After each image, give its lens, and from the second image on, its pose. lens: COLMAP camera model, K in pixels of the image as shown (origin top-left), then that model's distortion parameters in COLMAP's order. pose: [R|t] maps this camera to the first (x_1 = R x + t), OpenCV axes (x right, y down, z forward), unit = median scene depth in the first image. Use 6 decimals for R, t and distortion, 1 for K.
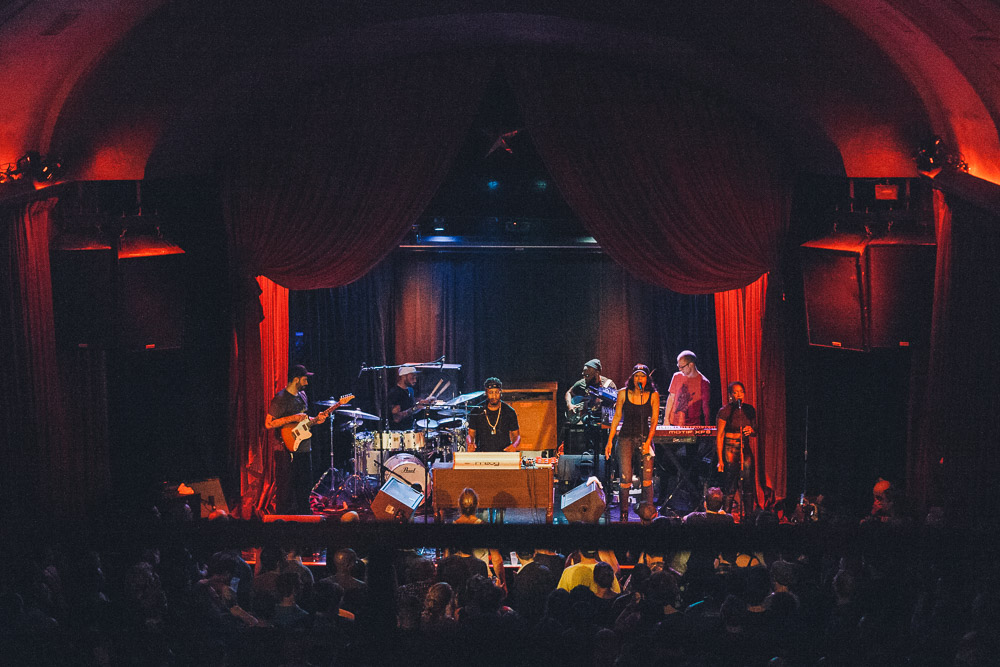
lens RADIAL K [[1683.8, 0, 500.0], [0, 1683.8, 333.5], [0, 0, 1]] dist [-0.108220, 0.065384]
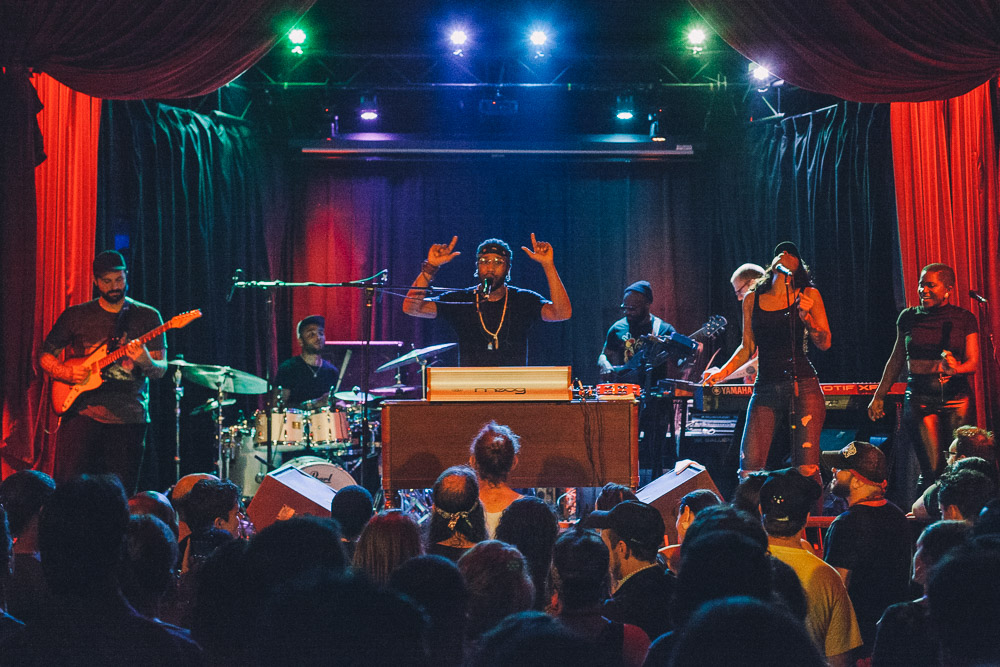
lens RADIAL K [[1491.3, 0, 500.0], [0, 1491.3, 333.5], [0, 0, 1]] dist [-0.051071, -0.107286]
pose [[0.996098, 0.004177, 0.088153, -0.038792], [0.010574, 0.986036, -0.166198, 0.114503], [-0.087617, 0.166482, 0.982144, 0.516691]]
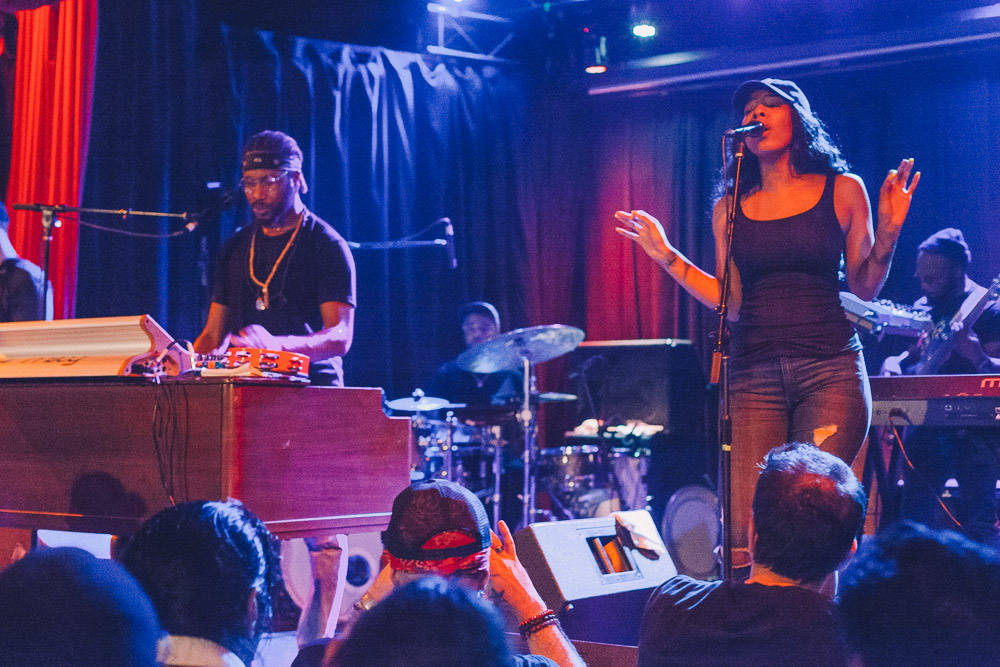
lens RADIAL K [[1491.3, 0, 500.0], [0, 1491.3, 333.5], [0, 0, 1]] dist [-0.051071, -0.107286]
pose [[0.834915, -0.019850, -0.550021, 0.157750], [-0.094843, 0.979211, -0.179307, 0.096783], [0.542146, 0.201872, 0.815675, 0.730826]]
